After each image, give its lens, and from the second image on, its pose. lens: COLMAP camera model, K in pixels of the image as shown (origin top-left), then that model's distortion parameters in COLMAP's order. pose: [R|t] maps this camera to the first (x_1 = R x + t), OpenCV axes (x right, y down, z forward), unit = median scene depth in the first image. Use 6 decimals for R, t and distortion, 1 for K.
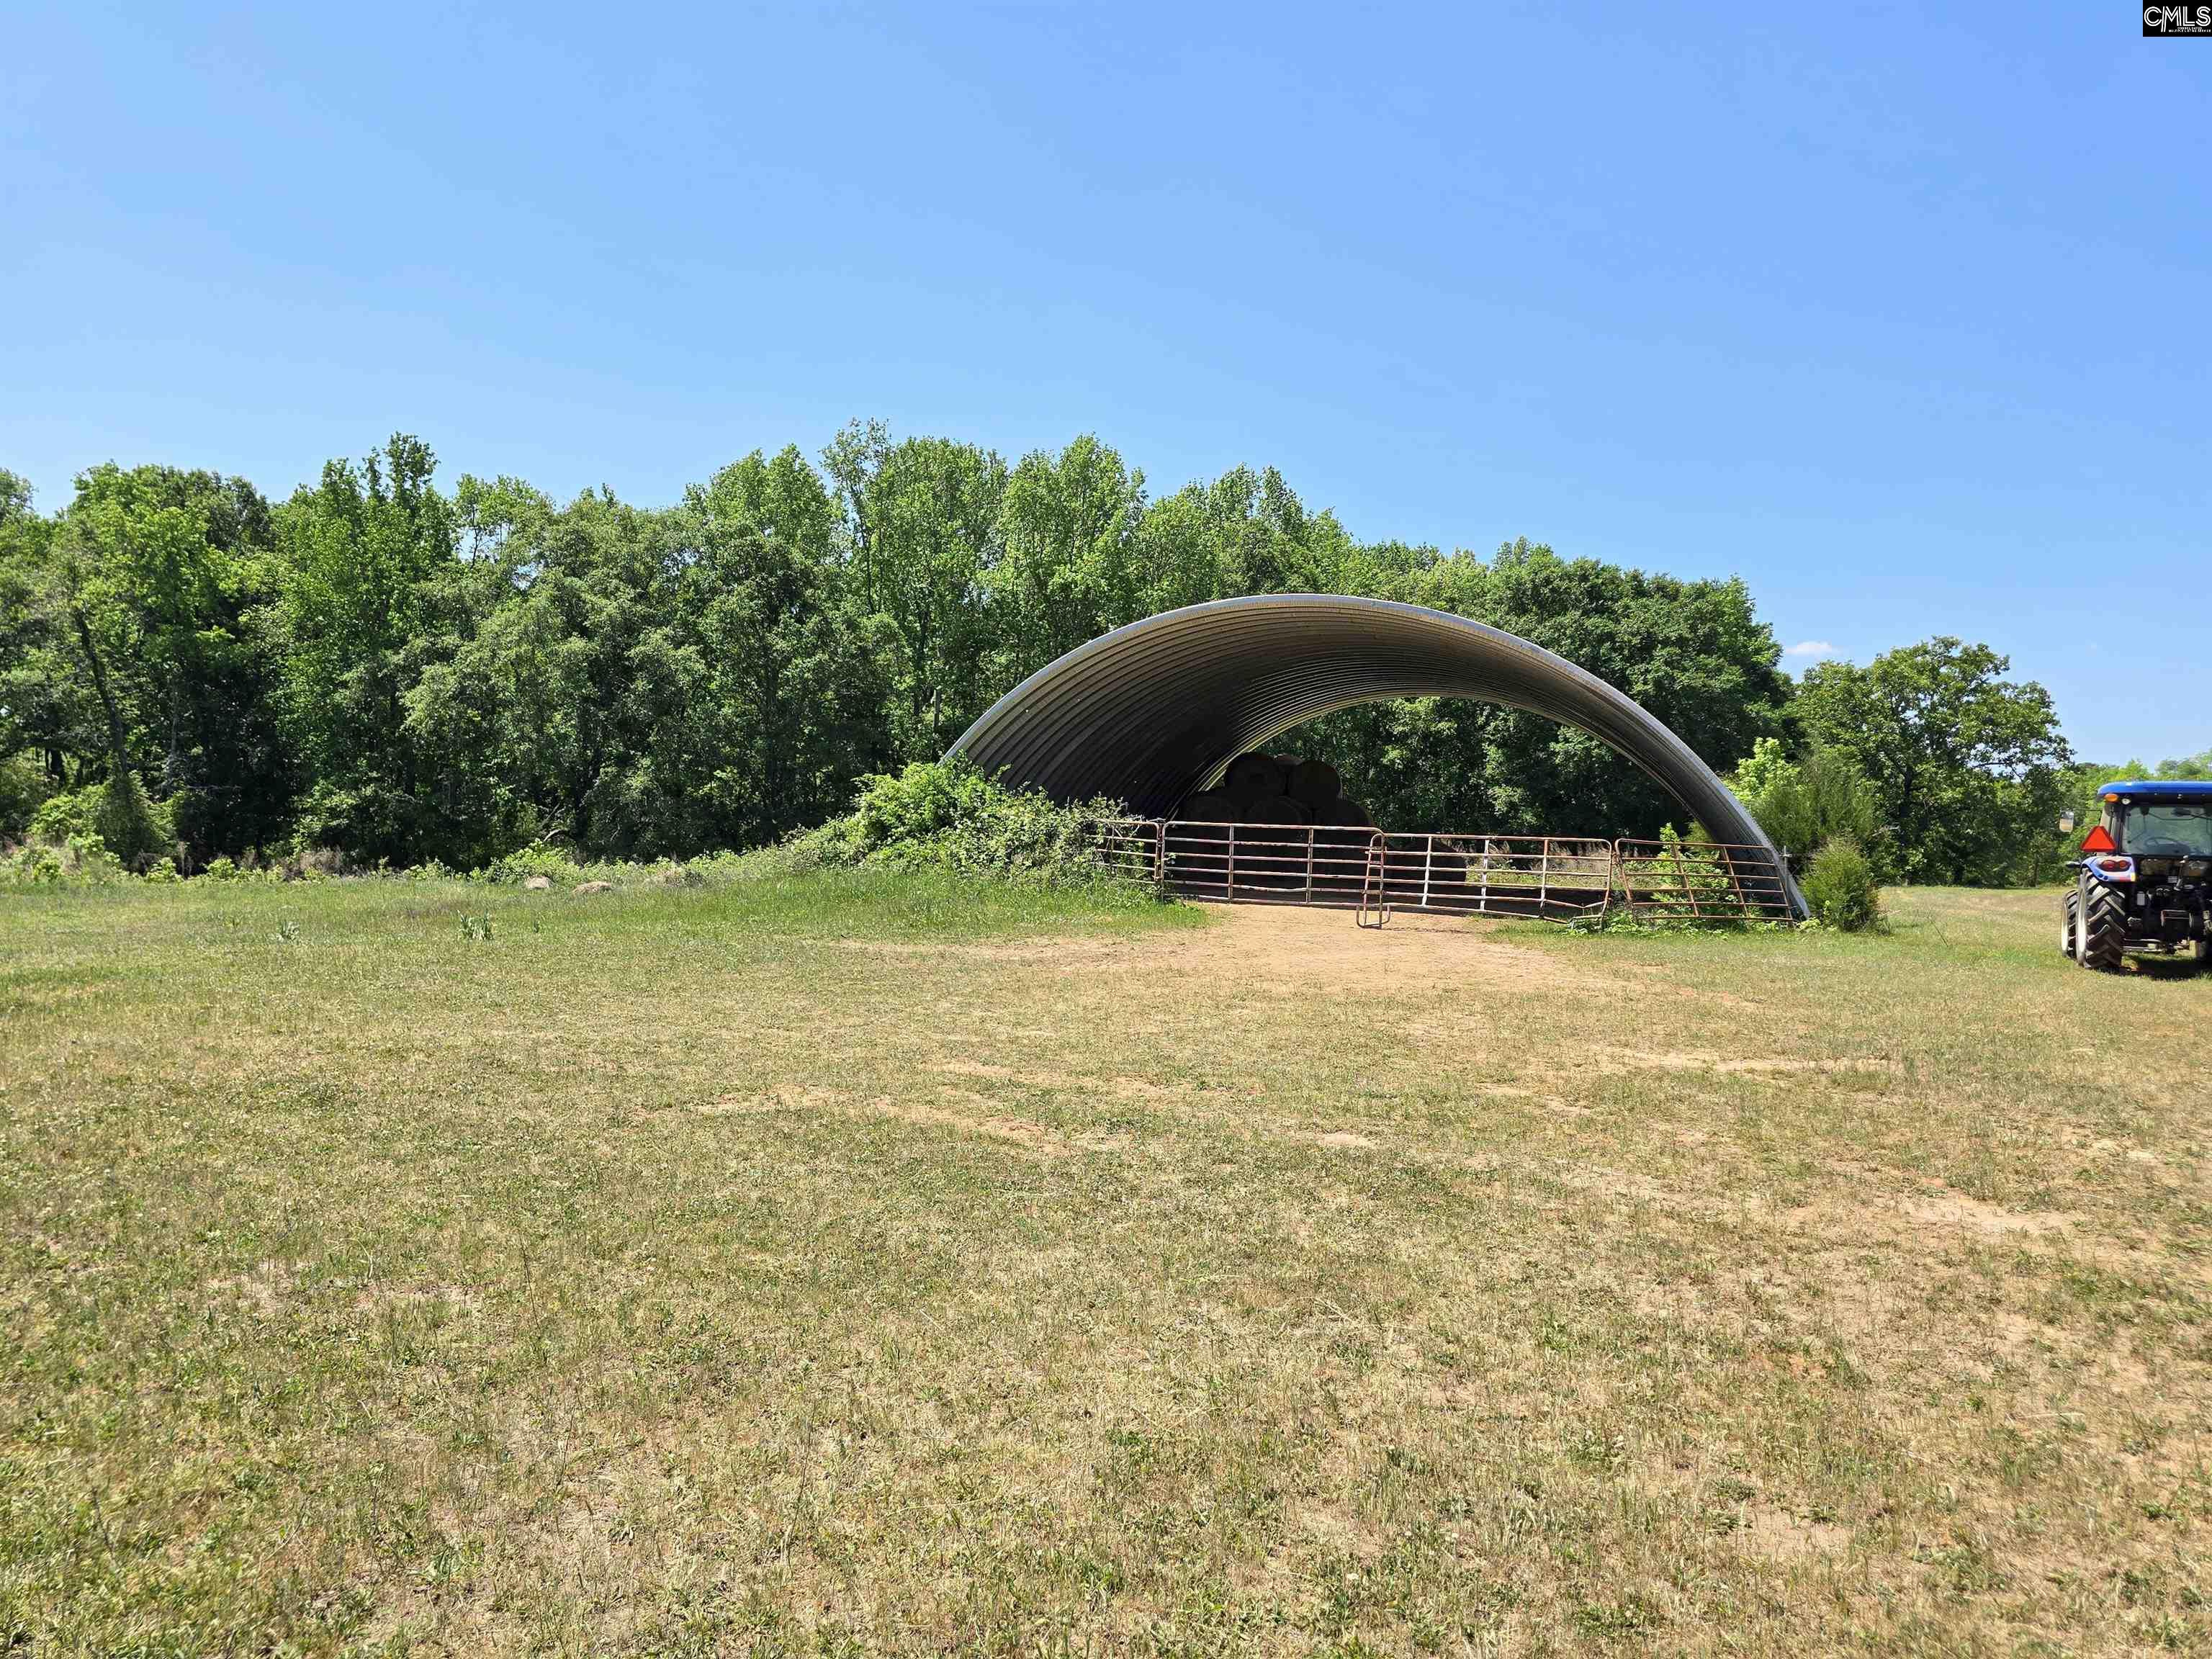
lens RADIAL K [[1477.4, 0, 1108.6], [0, 1477.4, 801.6], [0, 0, 1]] dist [0.219545, -0.005654]
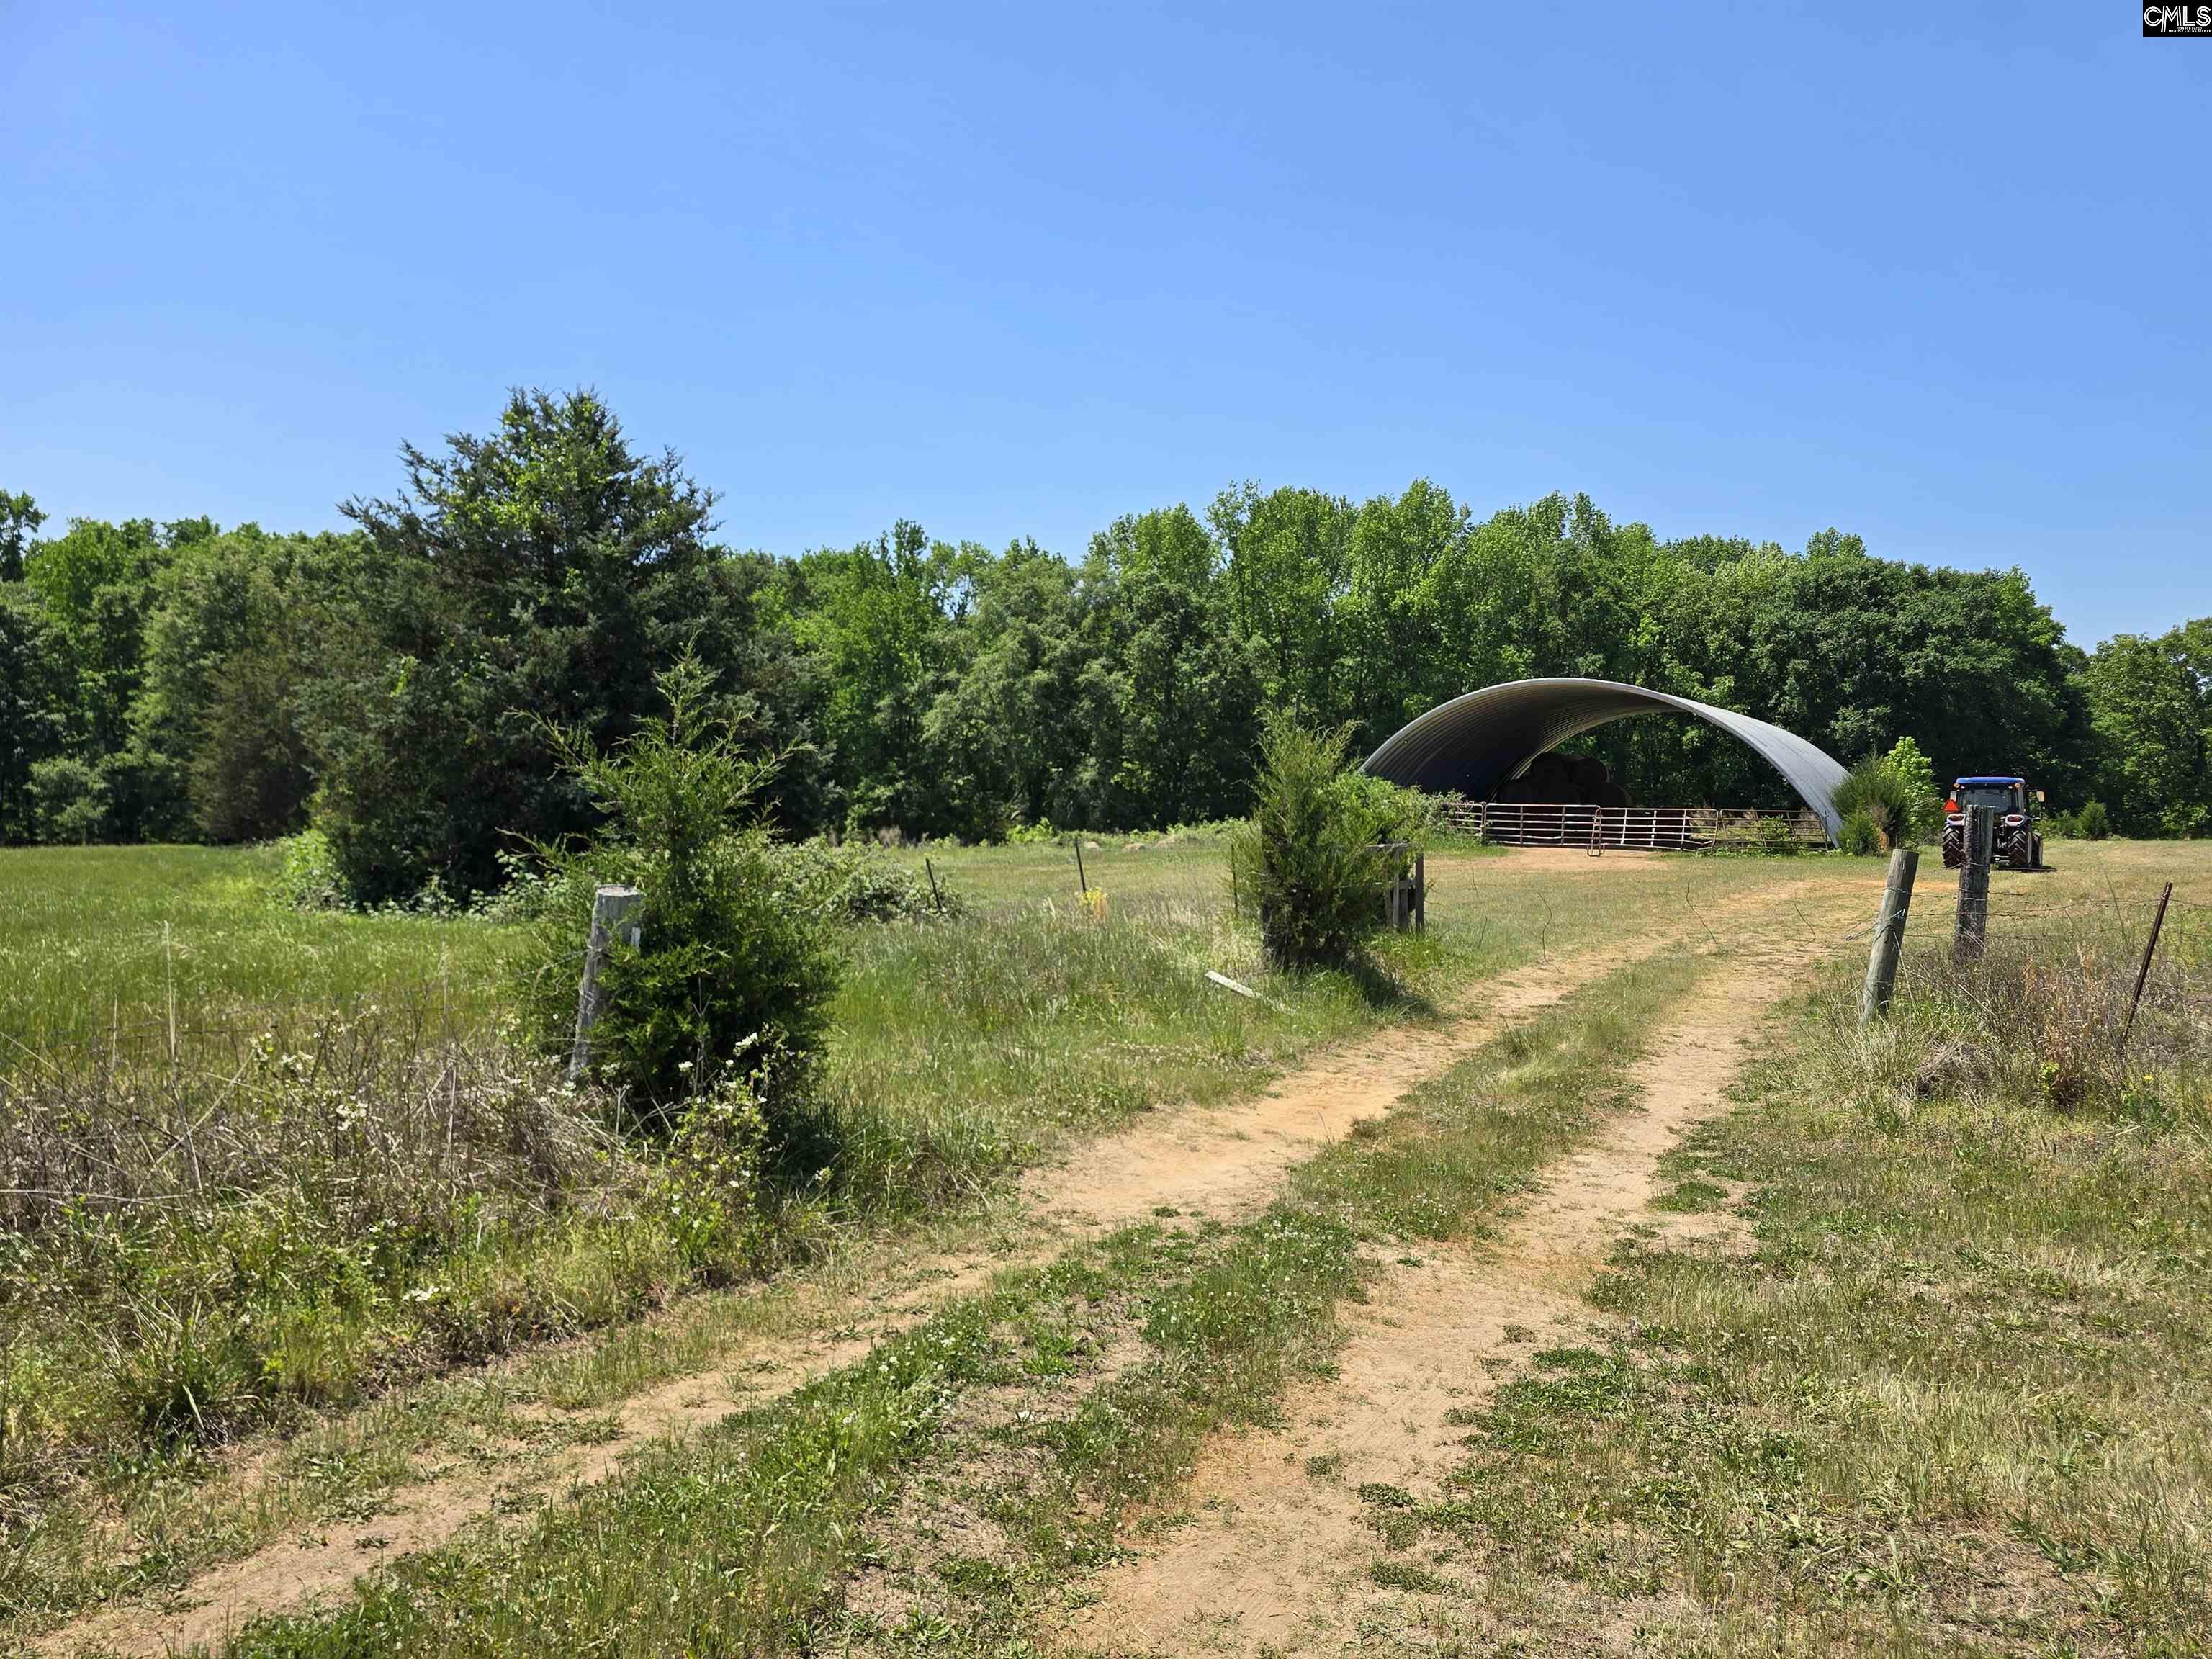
lens RADIAL K [[1487.0, 0, 1107.7], [0, 1487.0, 894.5], [0, 0, 1]] dist [0.001234, -0.001271]
pose [[0.977014, -0.005841, -0.213097, -0.008106], [0.022740, 0.996777, 0.076938, -0.007592], [0.211960, -0.080015, 0.973997, -0.259444]]
